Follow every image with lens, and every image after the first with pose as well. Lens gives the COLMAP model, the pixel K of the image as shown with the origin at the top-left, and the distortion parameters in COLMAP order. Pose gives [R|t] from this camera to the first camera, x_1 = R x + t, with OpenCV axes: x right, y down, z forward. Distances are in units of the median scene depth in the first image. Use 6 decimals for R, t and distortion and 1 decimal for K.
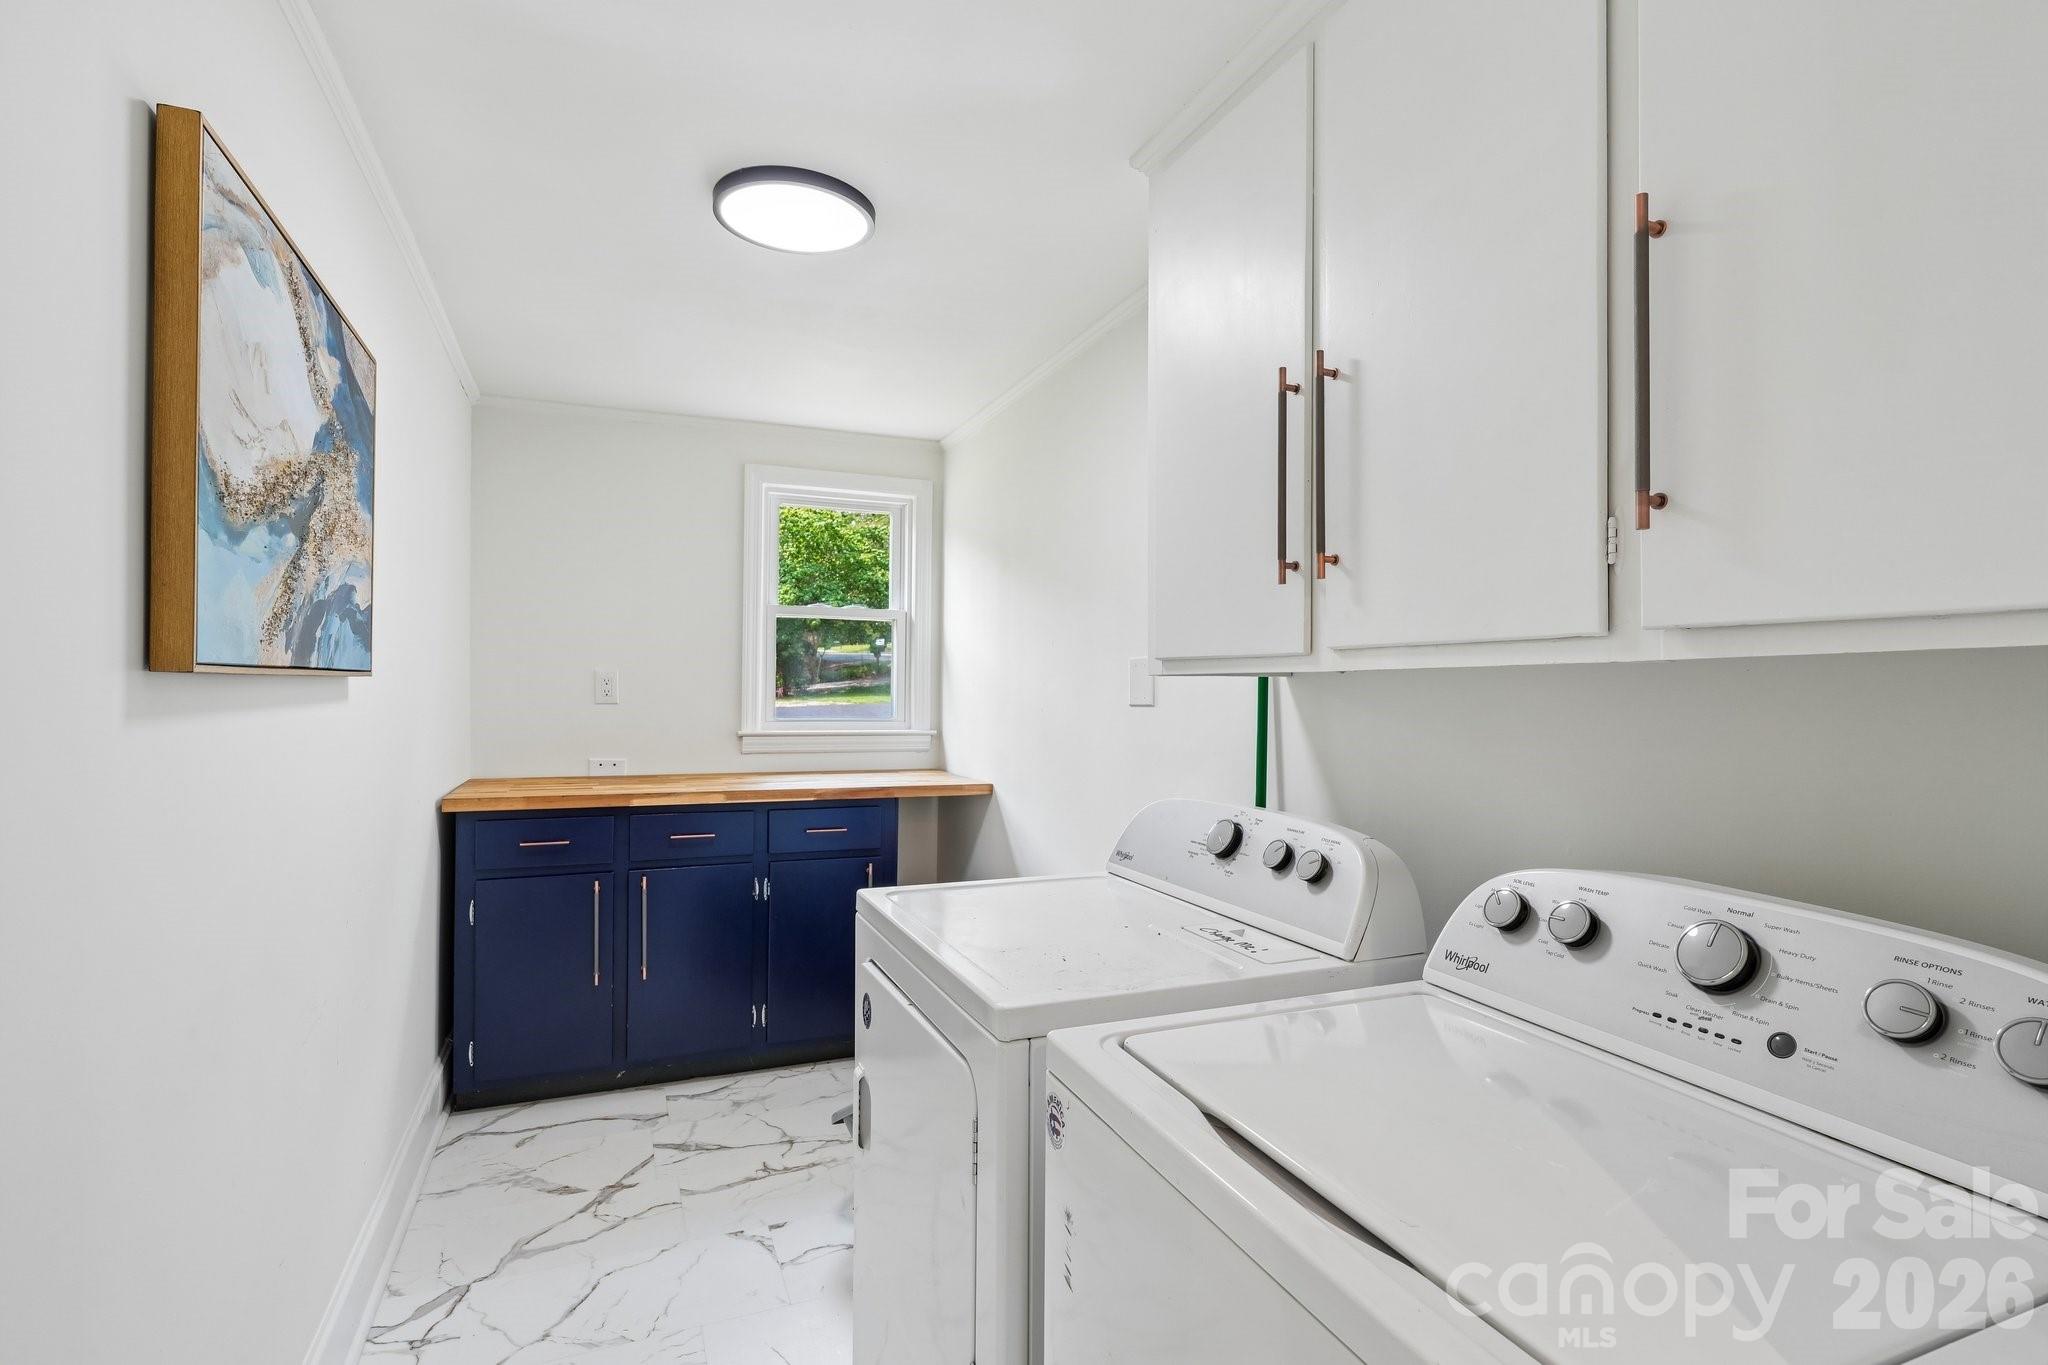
lens RADIAL K [[997.1, 0, 1017.3], [0, 997.1, 682.0], [0, 0, 1]] dist [0.002972, 0.000172]
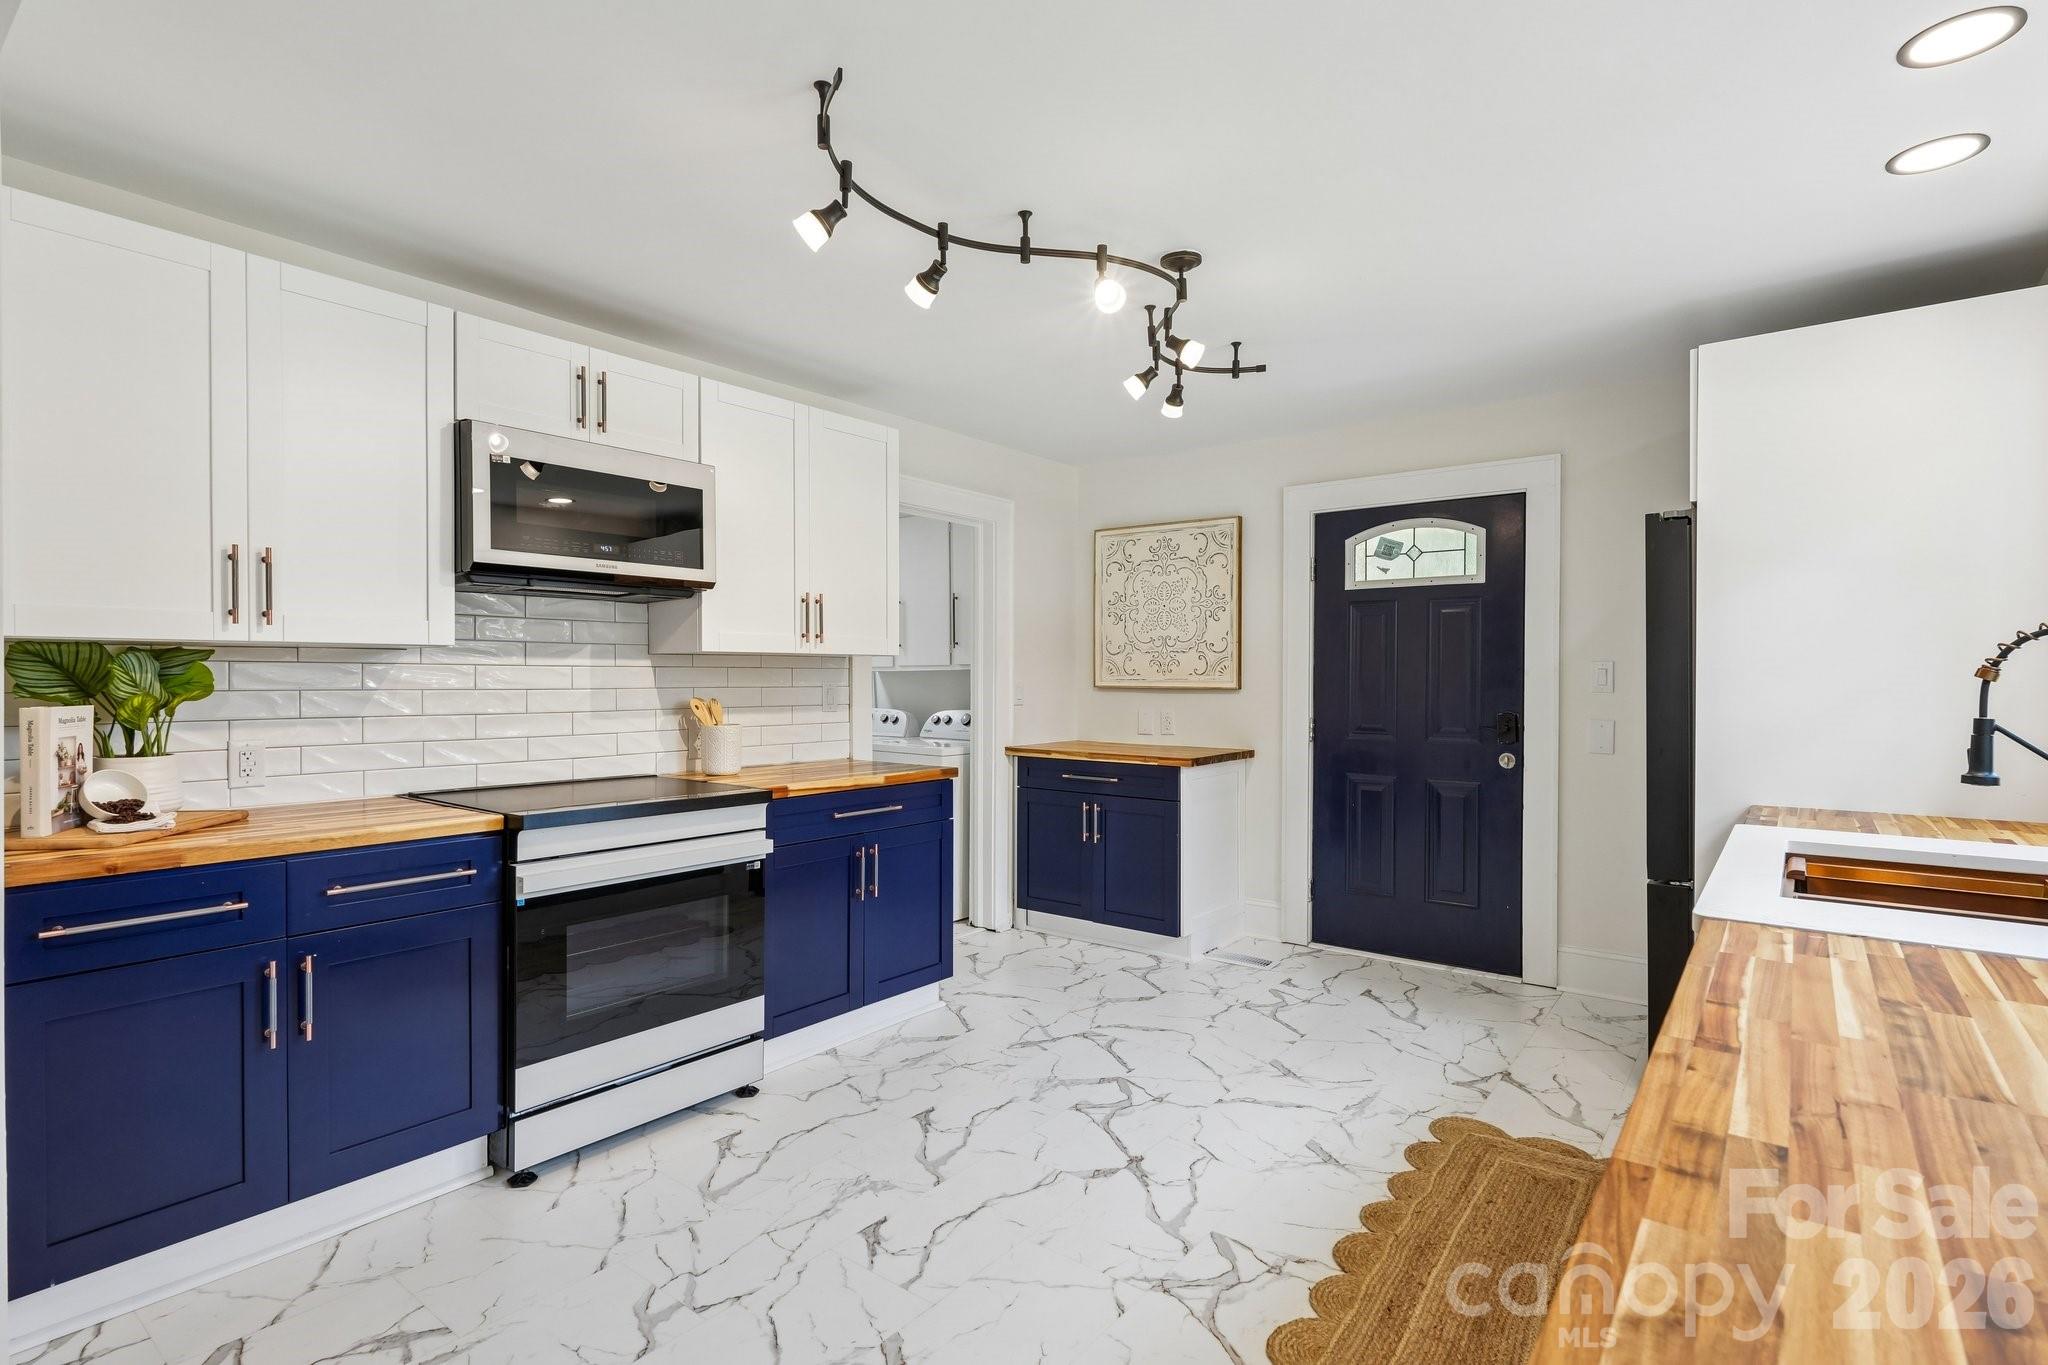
lens RADIAL K [[997.1, 0, 1022.1], [0, 997.1, 687.8], [0, 0, 1]] dist [0.002972, 0.000172]
pose [[0.869110, -0.016066, 0.494358, -1.650137], [0.006338, 0.999752, 0.021347, -0.035388], [-0.494578, -0.015420, 0.868996, -3.668605]]
